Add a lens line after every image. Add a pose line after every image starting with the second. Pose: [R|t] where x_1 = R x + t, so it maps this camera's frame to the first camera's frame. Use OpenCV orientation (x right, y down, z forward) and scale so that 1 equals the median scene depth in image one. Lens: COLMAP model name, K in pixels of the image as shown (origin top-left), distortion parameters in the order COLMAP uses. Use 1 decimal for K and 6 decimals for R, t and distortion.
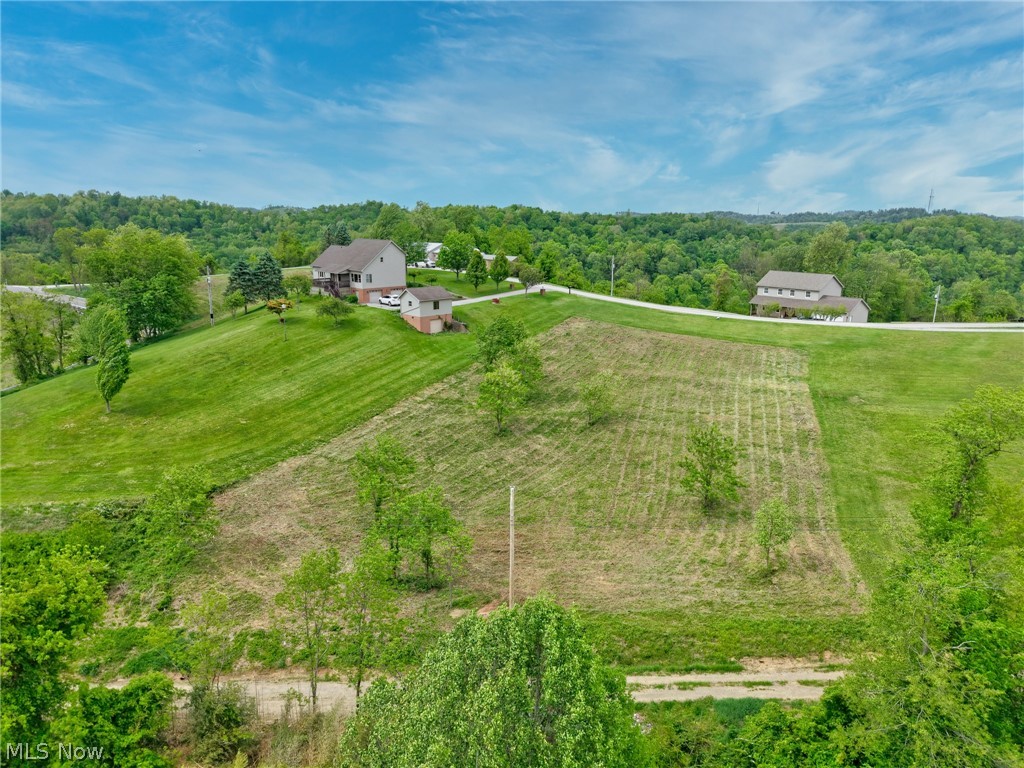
lens RADIAL K [[678.6, 0, 512.0], [0, 678.6, 384.0], [0, 0, 1]] dist [0.044993, -0.055000]
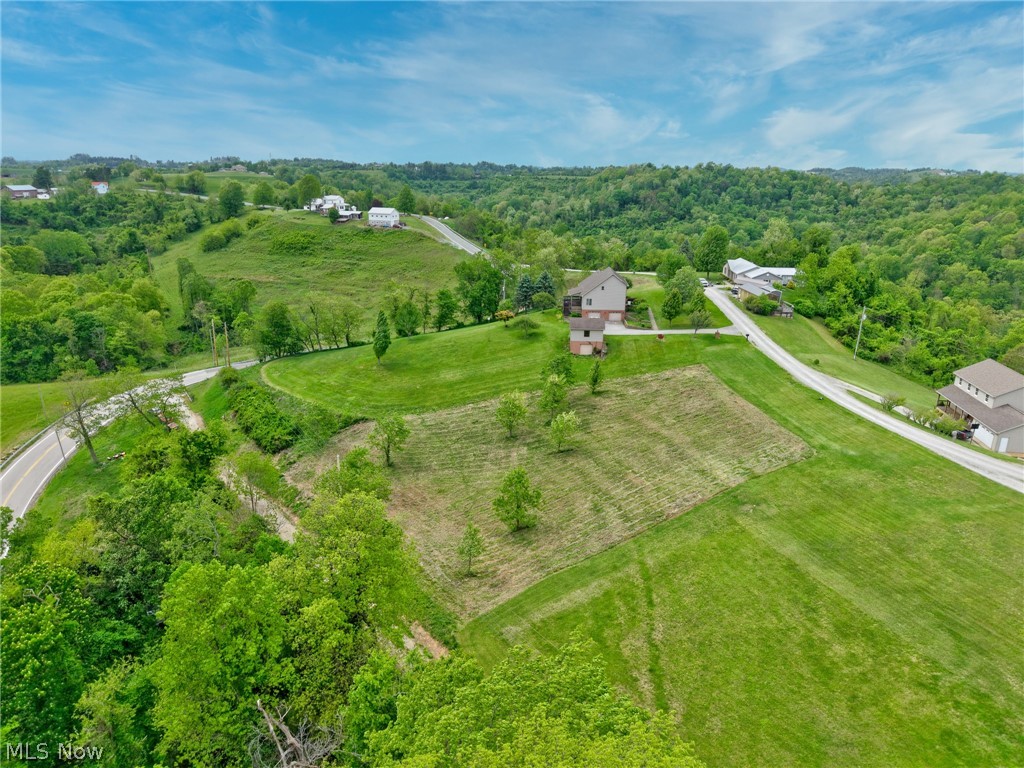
lens RADIAL K [[678.6, 0, 512.0], [0, 678.6, 384.0], [0, 0, 1]] dist [0.044993, -0.055000]
pose [[0.649919, 0.229068, -0.724660, 1.011031], [-0.186481, 0.972413, 0.140136, -0.241251], [0.736770, 0.044059, 0.674707, 0.064555]]
